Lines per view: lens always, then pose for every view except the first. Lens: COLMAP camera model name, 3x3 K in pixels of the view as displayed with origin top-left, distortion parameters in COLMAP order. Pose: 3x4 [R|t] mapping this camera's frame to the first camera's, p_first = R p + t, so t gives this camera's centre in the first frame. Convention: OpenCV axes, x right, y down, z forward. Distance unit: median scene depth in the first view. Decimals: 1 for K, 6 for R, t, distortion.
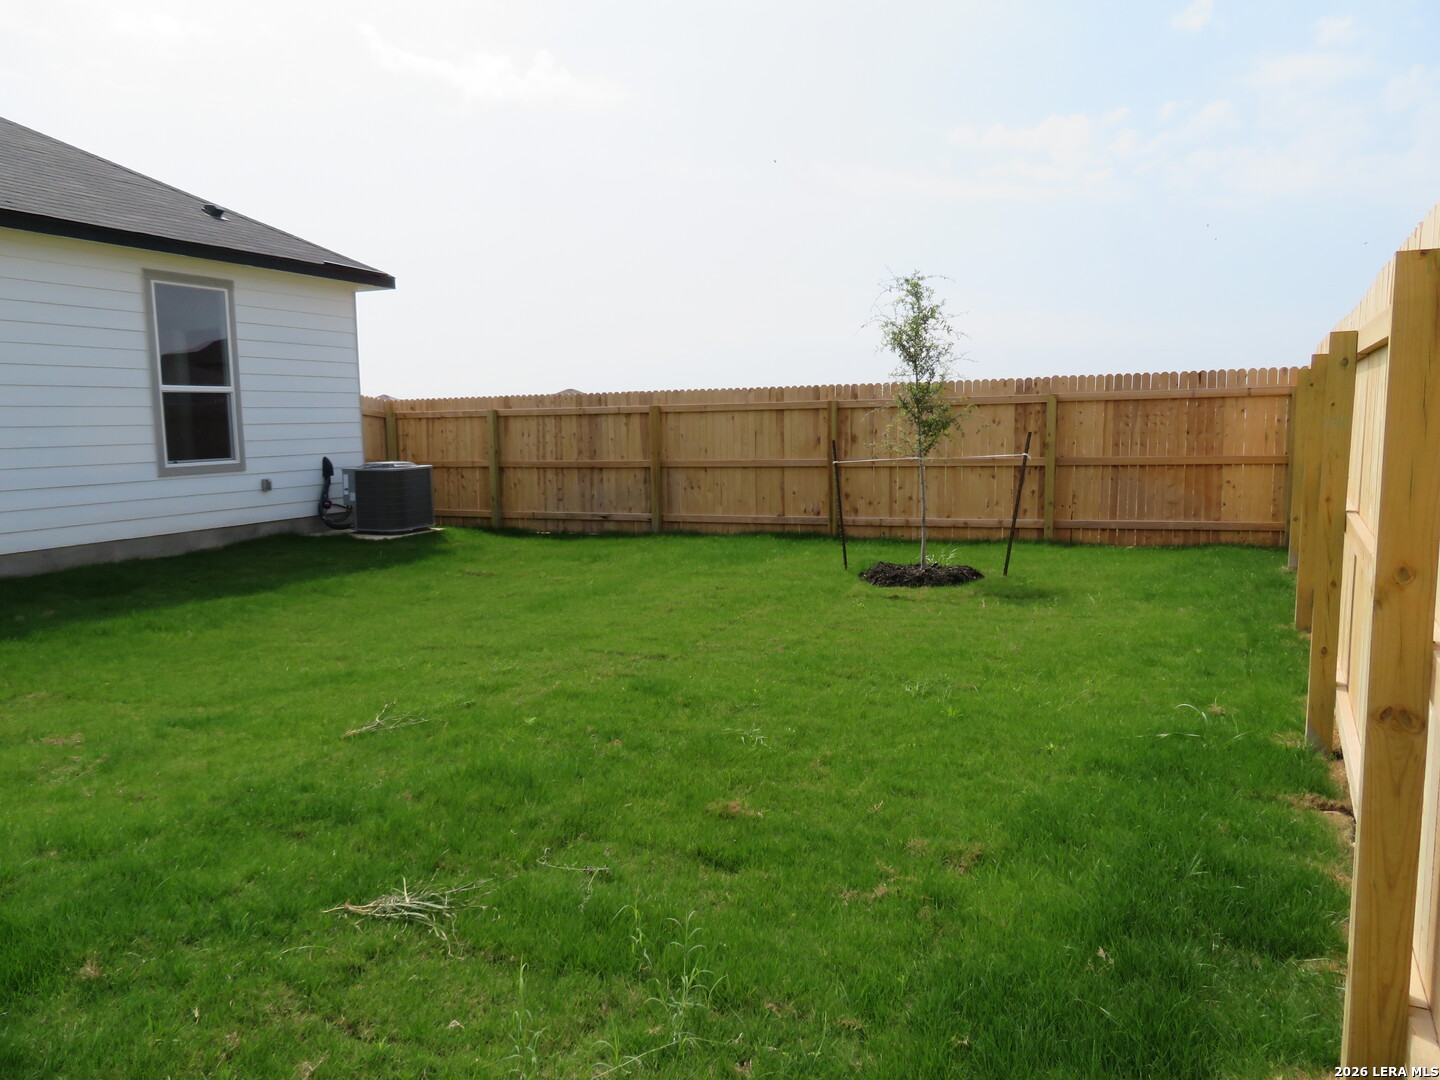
lens RADIAL K [[1030.2, 0, 716.2], [0, 1030.2, 543.2], [0, 0, 1]] dist [-0.007285, 0.005432]
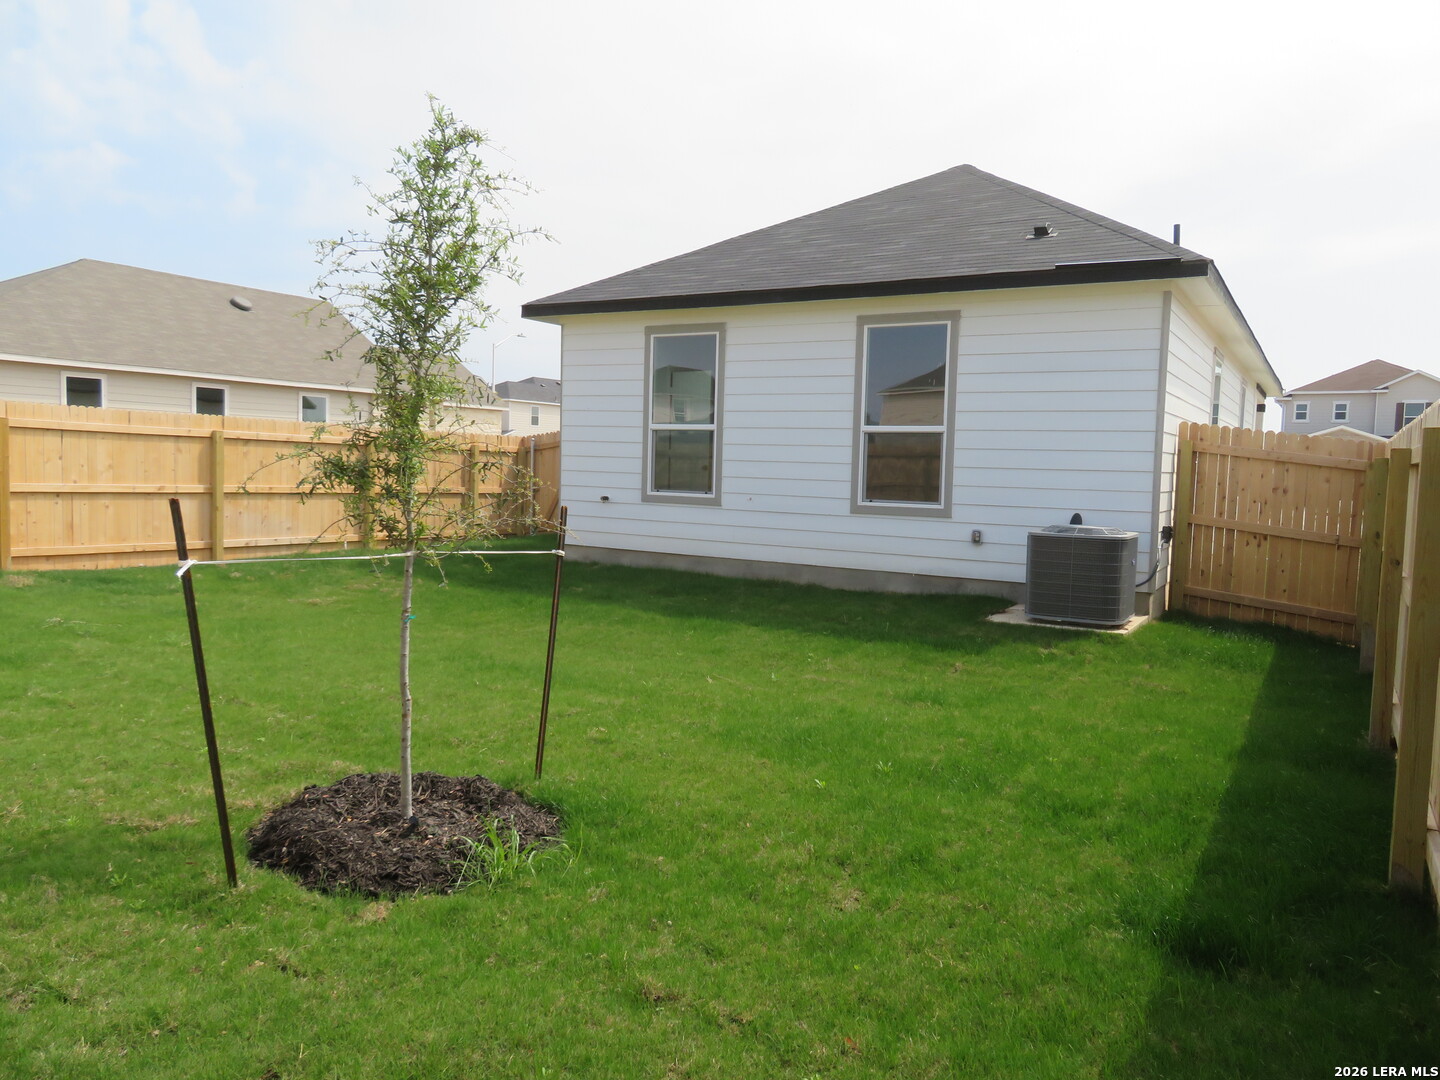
lens RADIAL K [[900.7, 0, 734.6], [0, 900.7, 516.9], [0, 0, 1]] dist [-0.003198, -0.000478]
pose [[-0.075724, 0.073870, -0.994389, 0.427121], [-0.146564, 0.985596, 0.084378, -0.136620], [0.986299, 0.152131, -0.063807, 1.067933]]
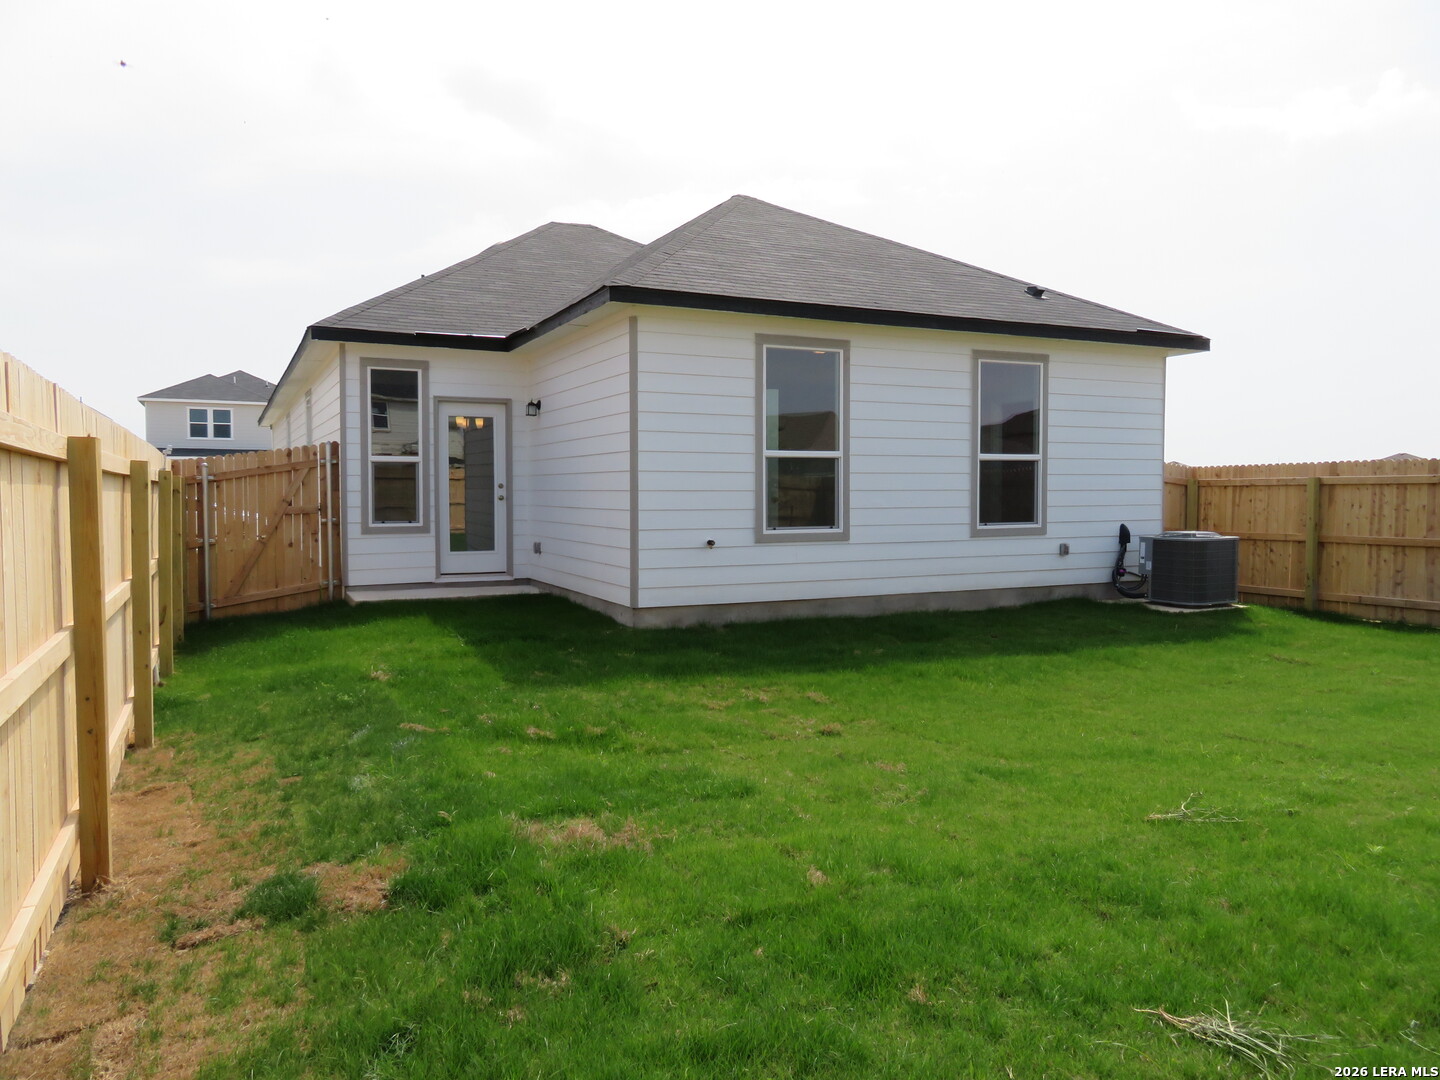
lens RADIAL K [[1030.2, 0, 718.2], [0, 1030.2, 543.1], [0, 0, 1]] dist [-0.007285, 0.005432]
pose [[0.748068, 0.044904, -0.662101, -0.020188], [-0.087491, 0.995673, -0.031325, -0.000515], [0.657829, 0.081361, 0.748760, 0.004904]]
